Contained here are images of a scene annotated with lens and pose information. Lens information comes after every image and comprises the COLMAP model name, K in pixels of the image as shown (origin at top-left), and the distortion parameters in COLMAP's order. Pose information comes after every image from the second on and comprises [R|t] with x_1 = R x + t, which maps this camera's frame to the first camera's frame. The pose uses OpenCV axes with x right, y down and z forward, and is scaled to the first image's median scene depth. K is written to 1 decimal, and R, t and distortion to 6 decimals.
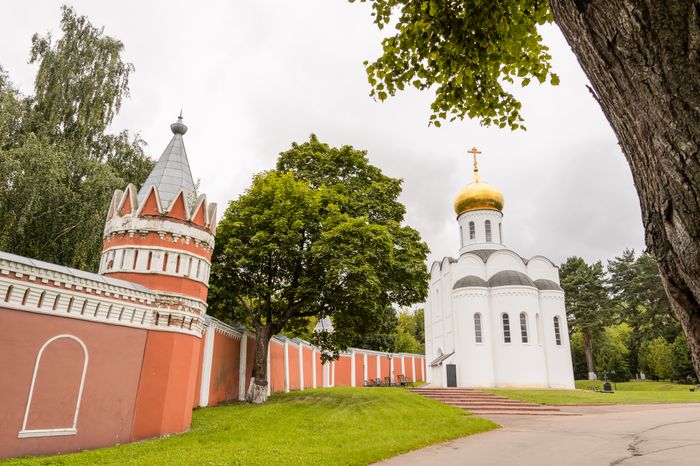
lens RADIAL K [[470.8, 0, 350.0], [0, 470.8, 233.0], [0, 0, 1]] dist [-0.005449, -0.005470]
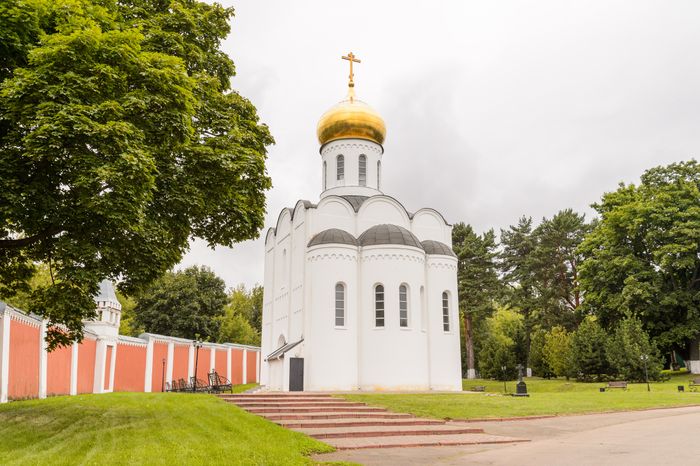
lens RADIAL K [[593.1, 0, 350.0], [0, 593.1, 233.0], [0, 0, 1]] dist [-0.036115, -0.006357]
pose [[0.957541, 0.058784, 0.282241, 0.037694], [-0.074983, 0.996080, 0.046931, 0.055631], [-0.278376, -0.066102, 0.958195, 0.177562]]
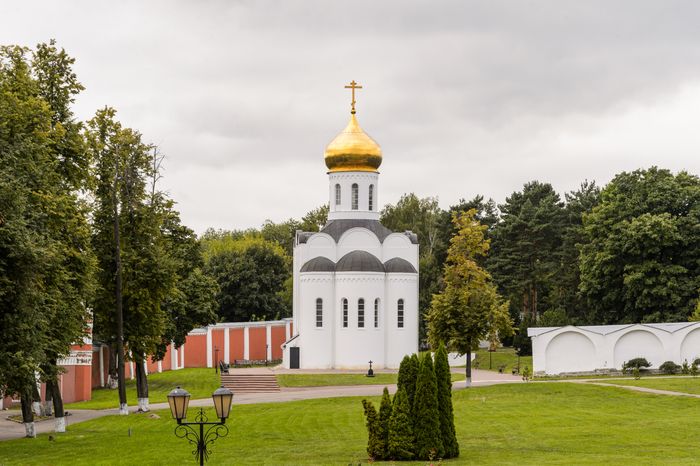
lens RADIAL K [[1692.8, 0, 350.0], [0, 1692.8, 233.0], [0, 0, 1]] dist [0.094495, -0.161793]
pose [[0.999750, -0.016351, -0.015238, 0.377868], [0.019788, 0.964495, 0.263359, -0.877978], [0.010391, -0.263595, 0.964578, -2.350820]]
